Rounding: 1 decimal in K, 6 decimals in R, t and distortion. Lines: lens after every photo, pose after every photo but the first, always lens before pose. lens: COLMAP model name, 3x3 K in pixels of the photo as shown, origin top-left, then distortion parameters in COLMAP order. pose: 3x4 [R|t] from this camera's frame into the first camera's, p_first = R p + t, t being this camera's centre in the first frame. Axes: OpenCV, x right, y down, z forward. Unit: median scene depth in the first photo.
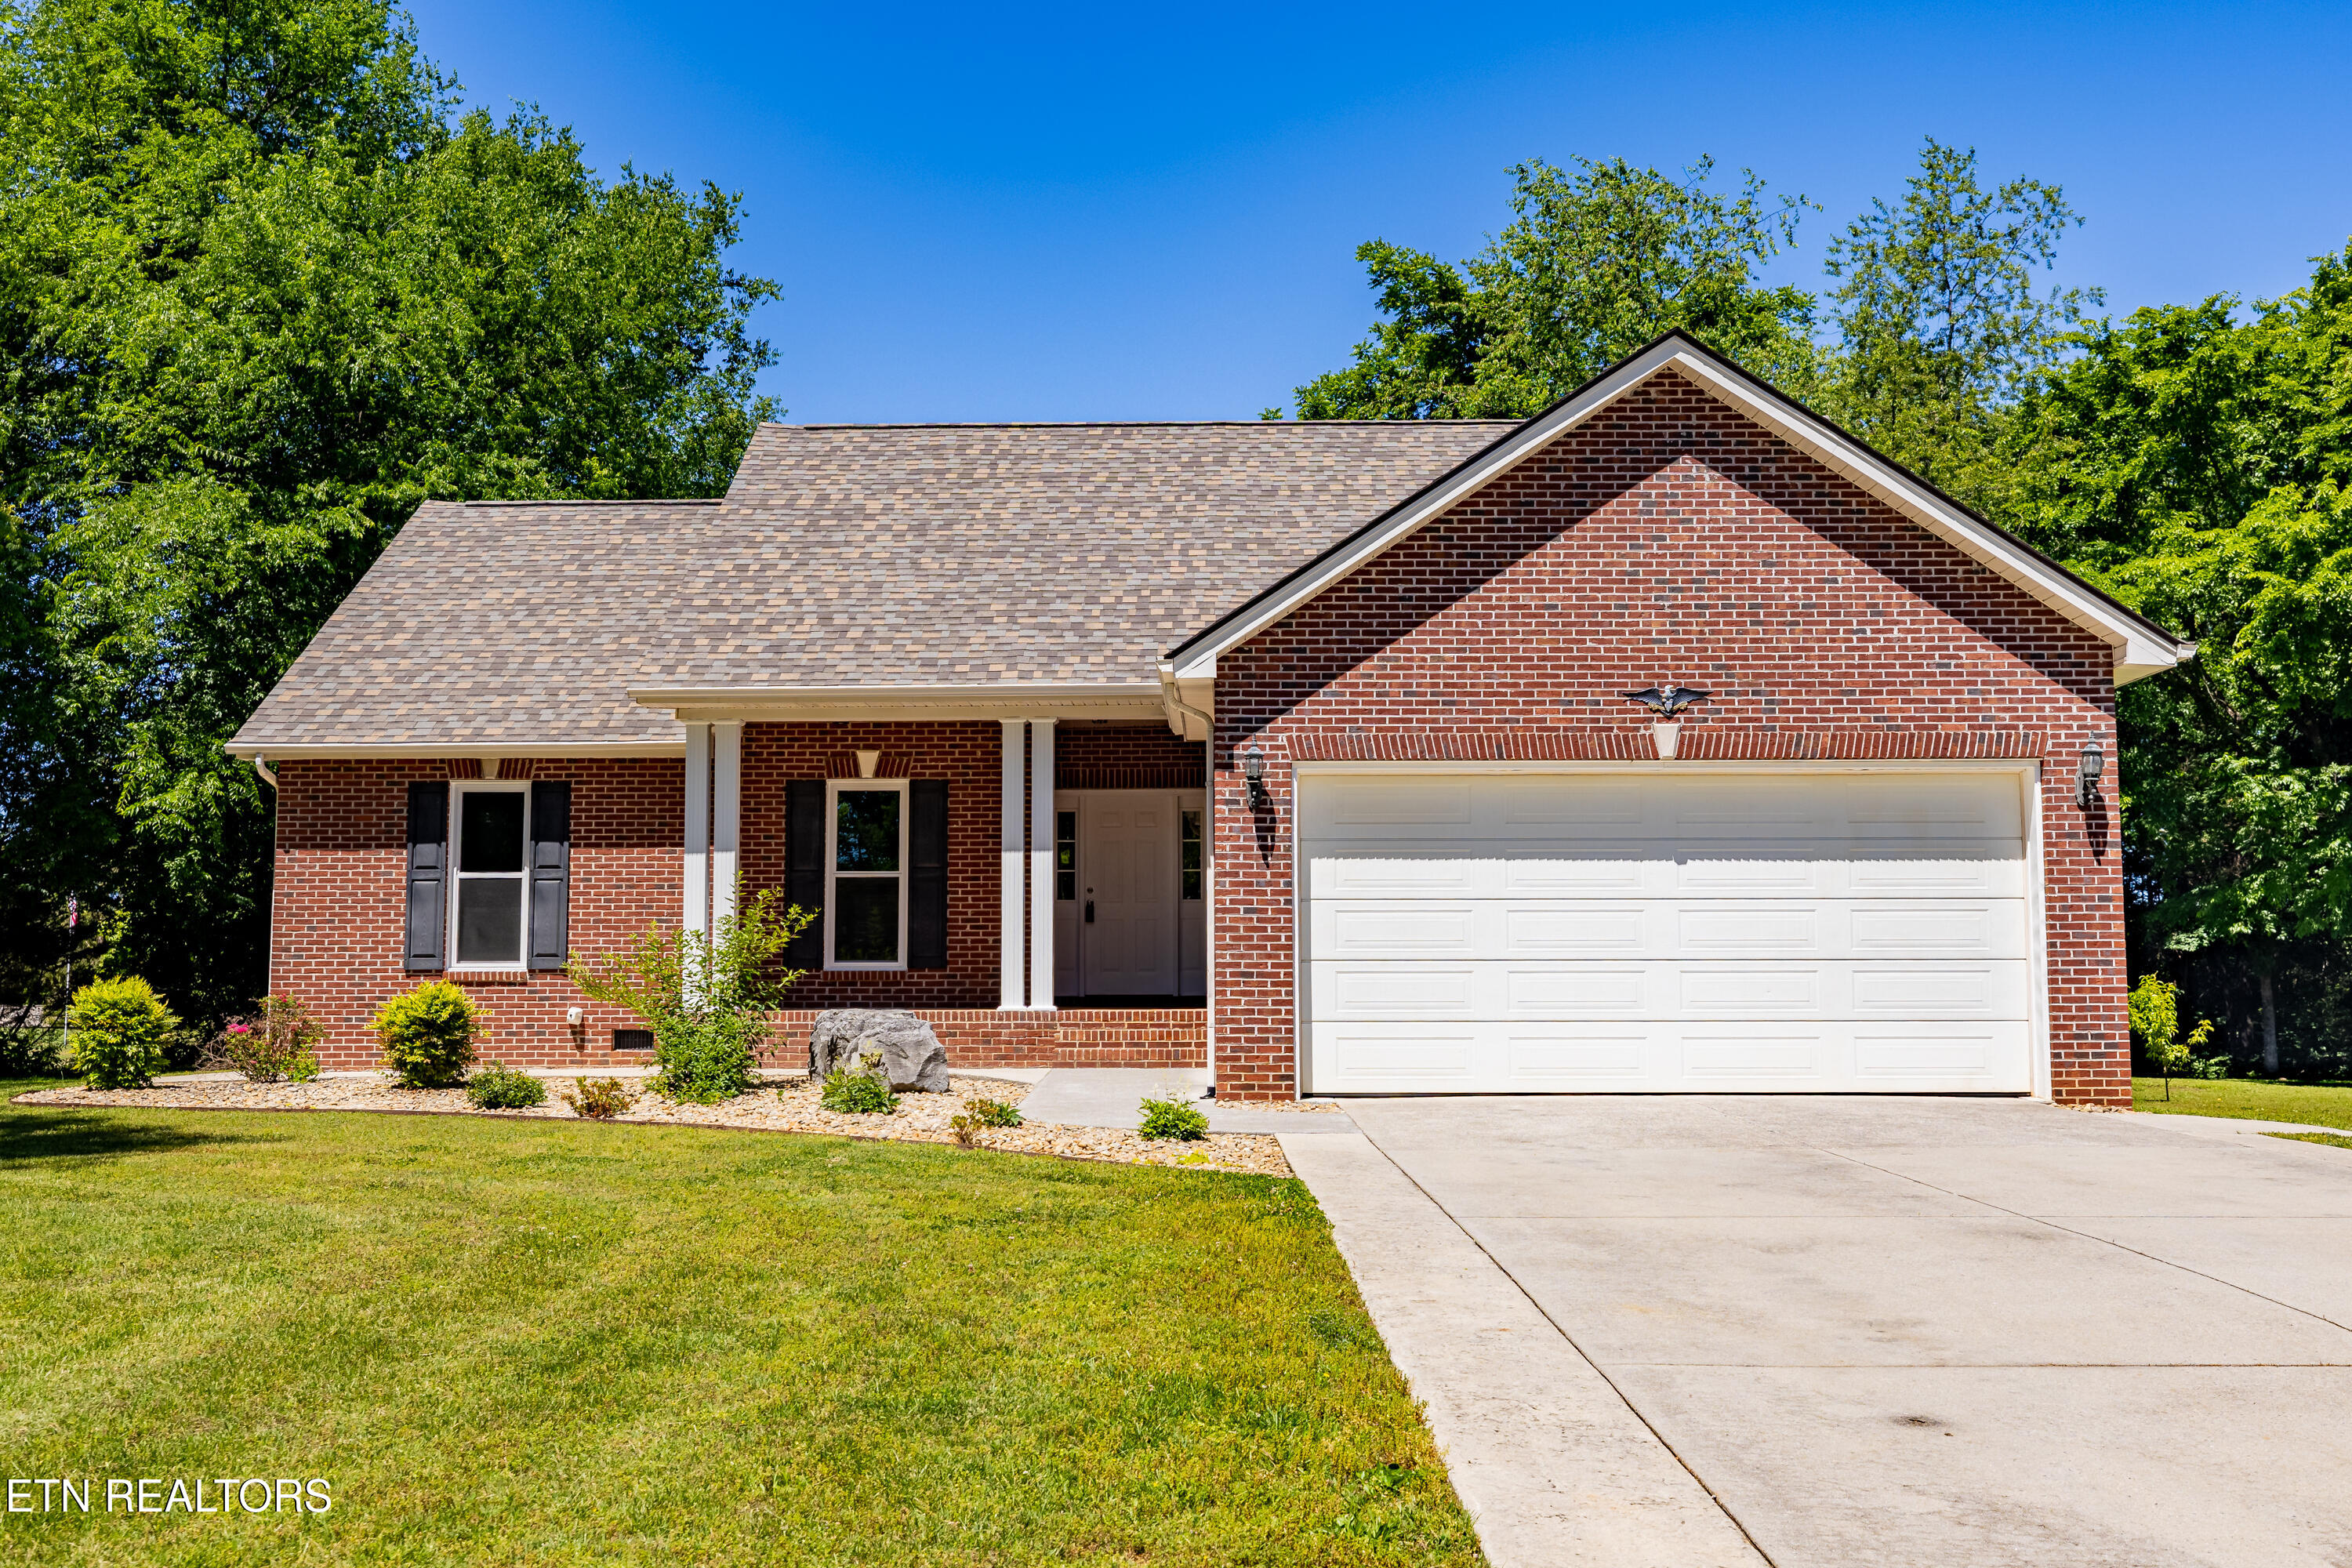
lens RADIAL K [[2366.3, 0, 1176.0], [0, 2366.3, 784.0], [0, 0, 1]] dist [-0.000548, 0.000245]
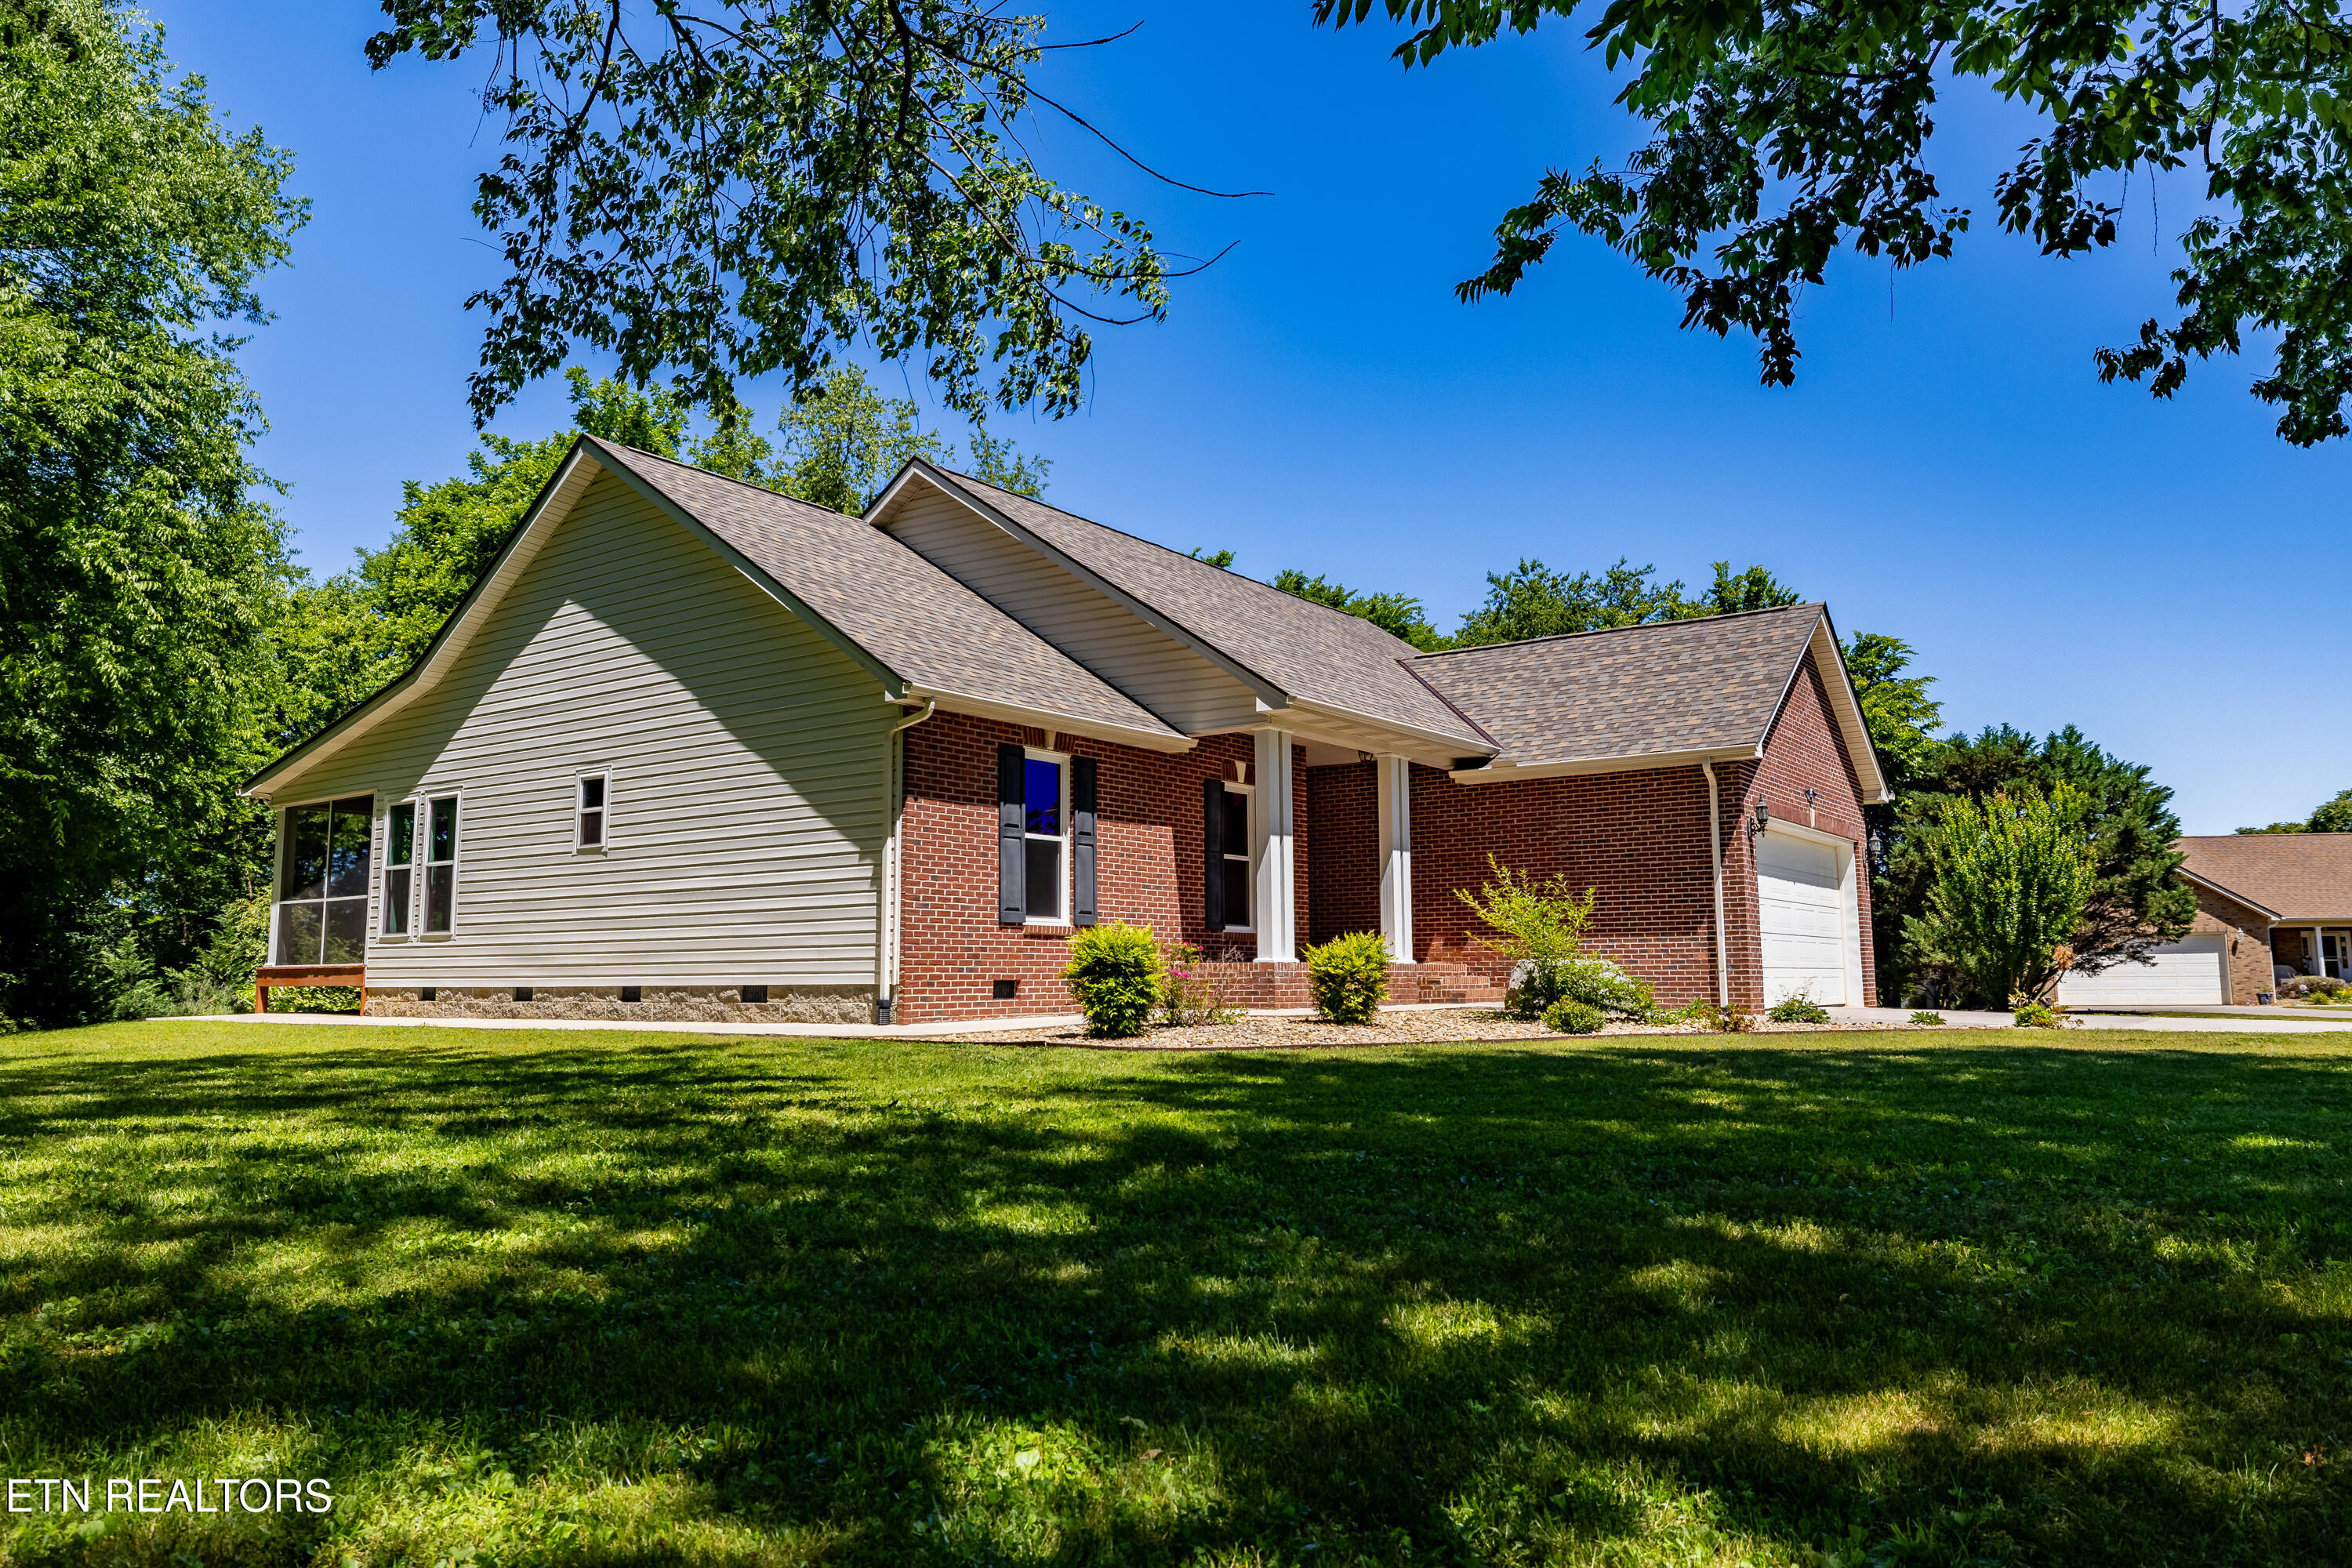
lens RADIAL K [[1596.4, 0, 1189.6], [0, 1596.4, 794.5], [0, 0, 1]] dist [-0.008652, -0.002178]
pose [[0.562956, 0.093147, 0.821221, -1.103967], [-0.071227, 0.995400, -0.064076, 0.078858], [-0.823412, -0.022422, 0.567001, 0.682455]]
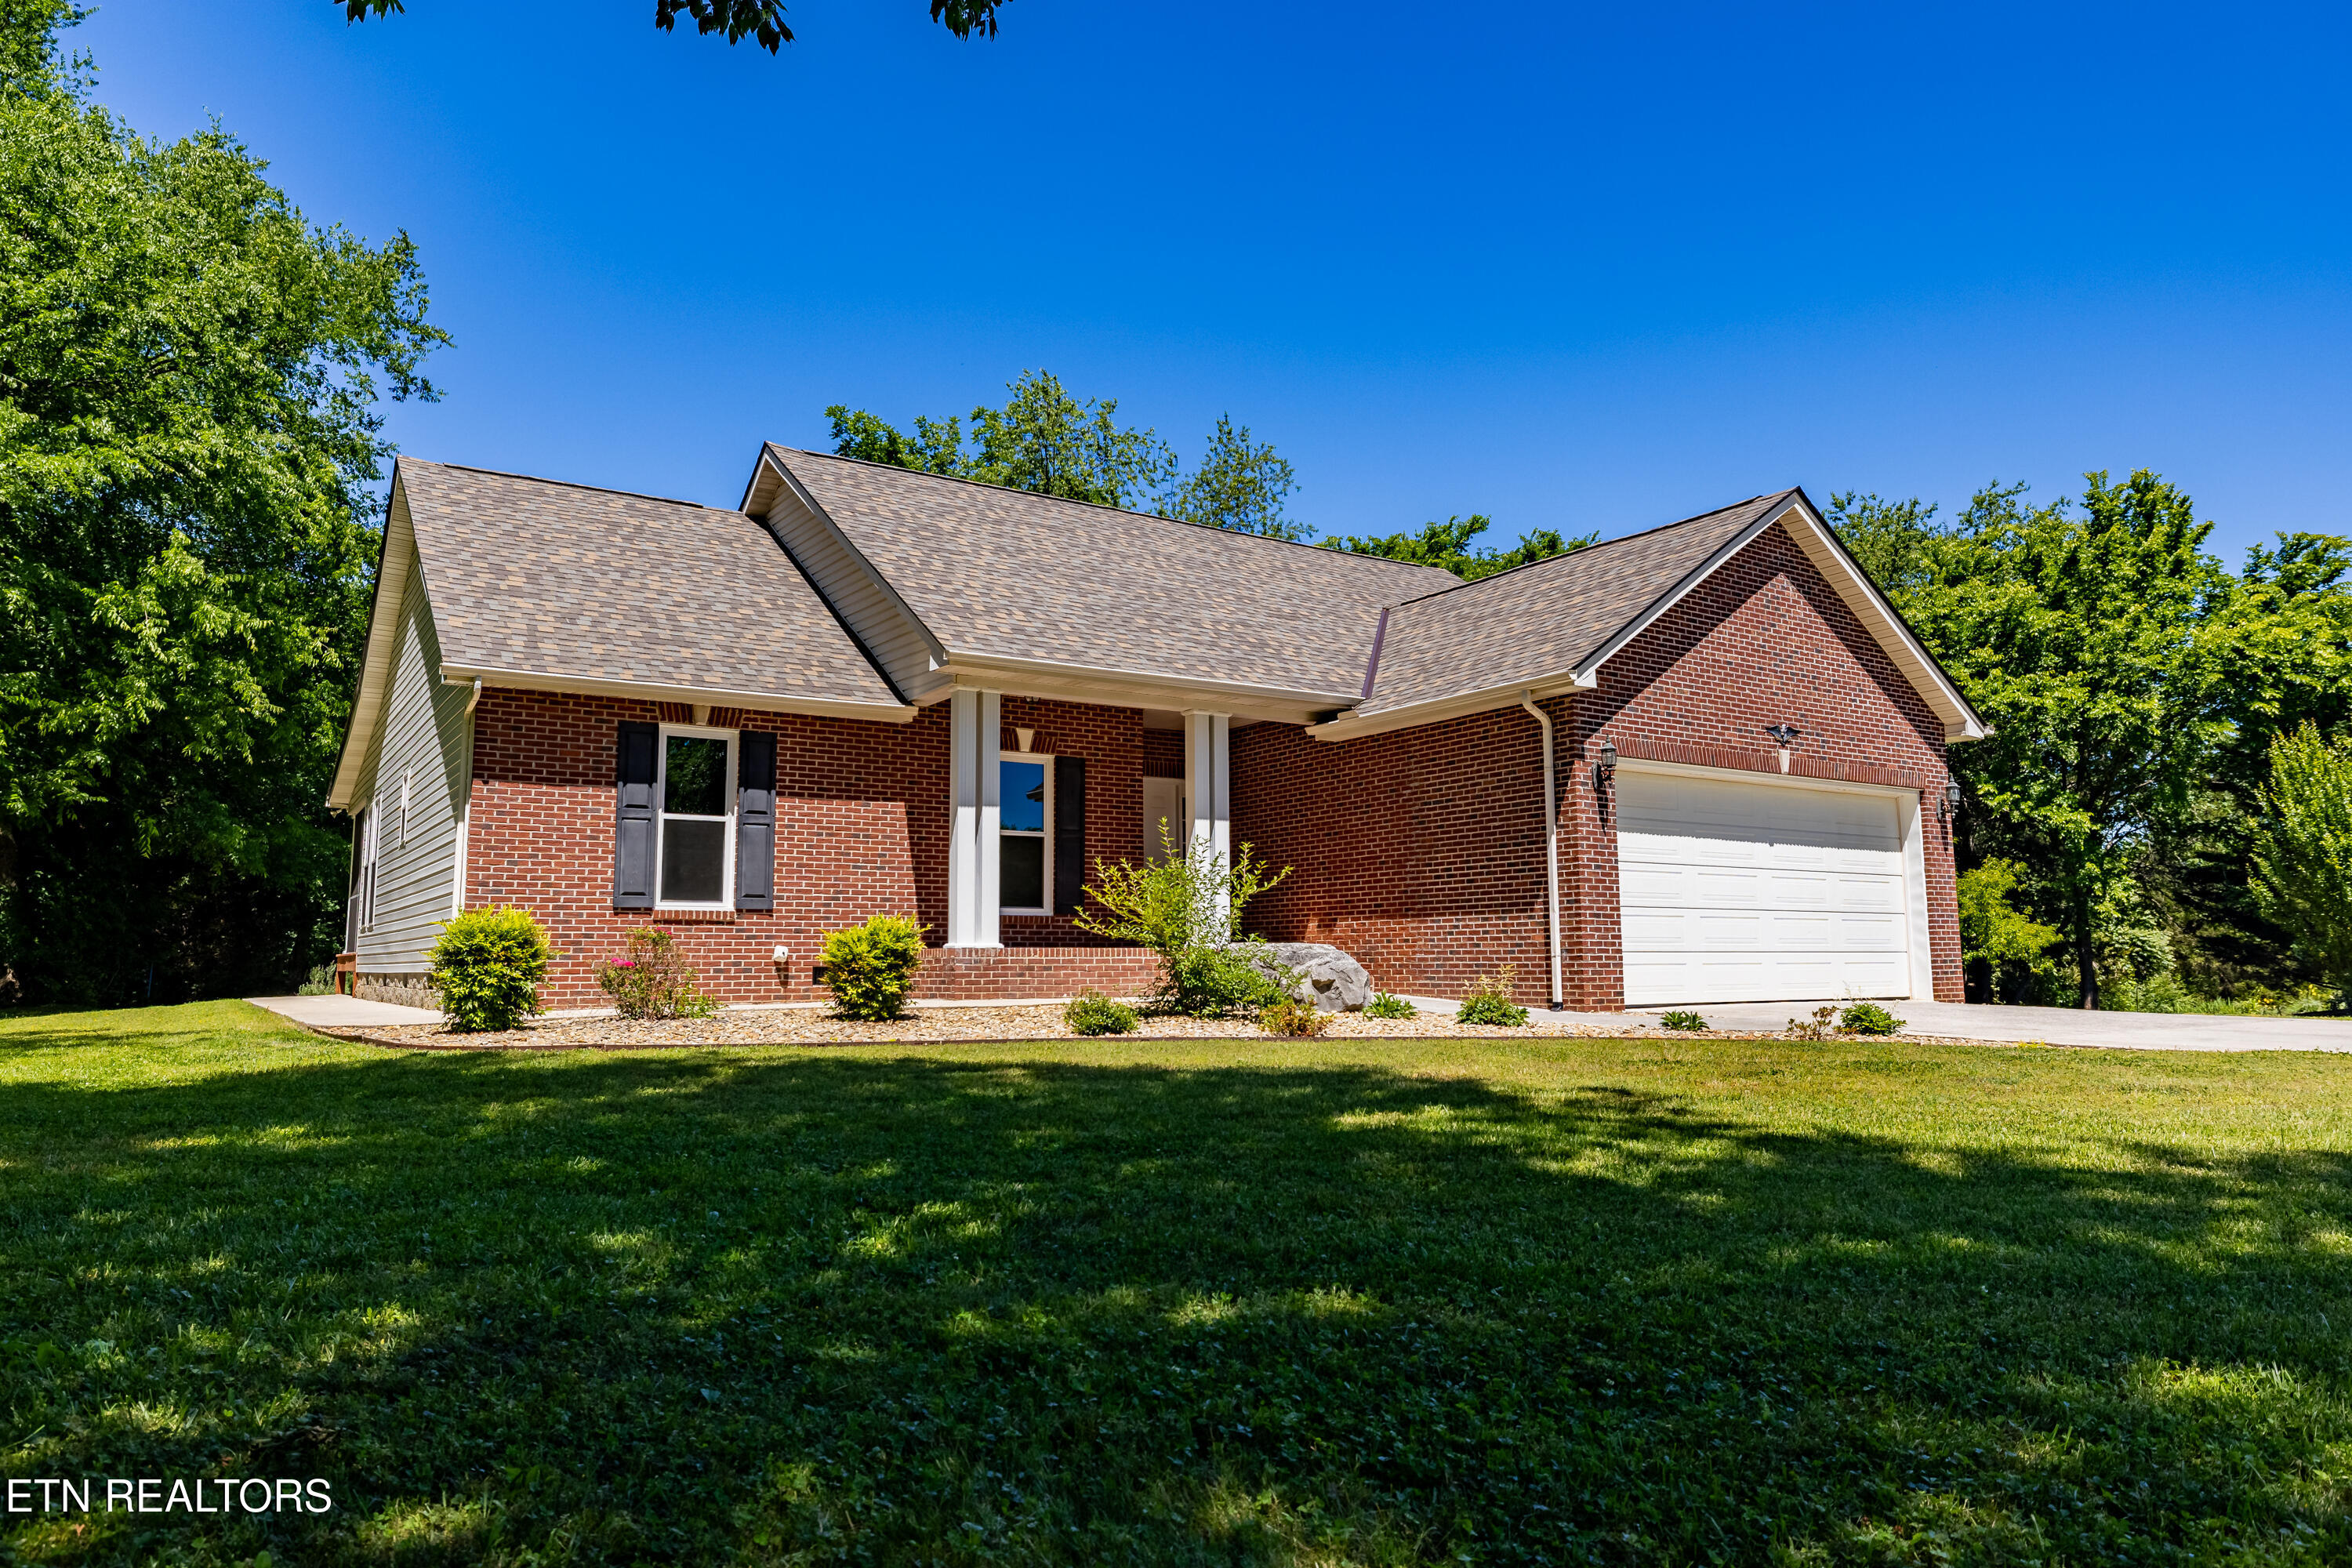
lens RADIAL K [[1505.4, 0, 1176.0], [0, 1505.4, 784.0], [0, 0, 1]] dist [0.000319, 0.002469]
pose [[0.822632, 0.064696, 0.564881, -0.631462], [-0.048273, 0.997865, -0.043986, 0.055047], [-0.566521, 0.008916, 0.823999, 0.436679]]
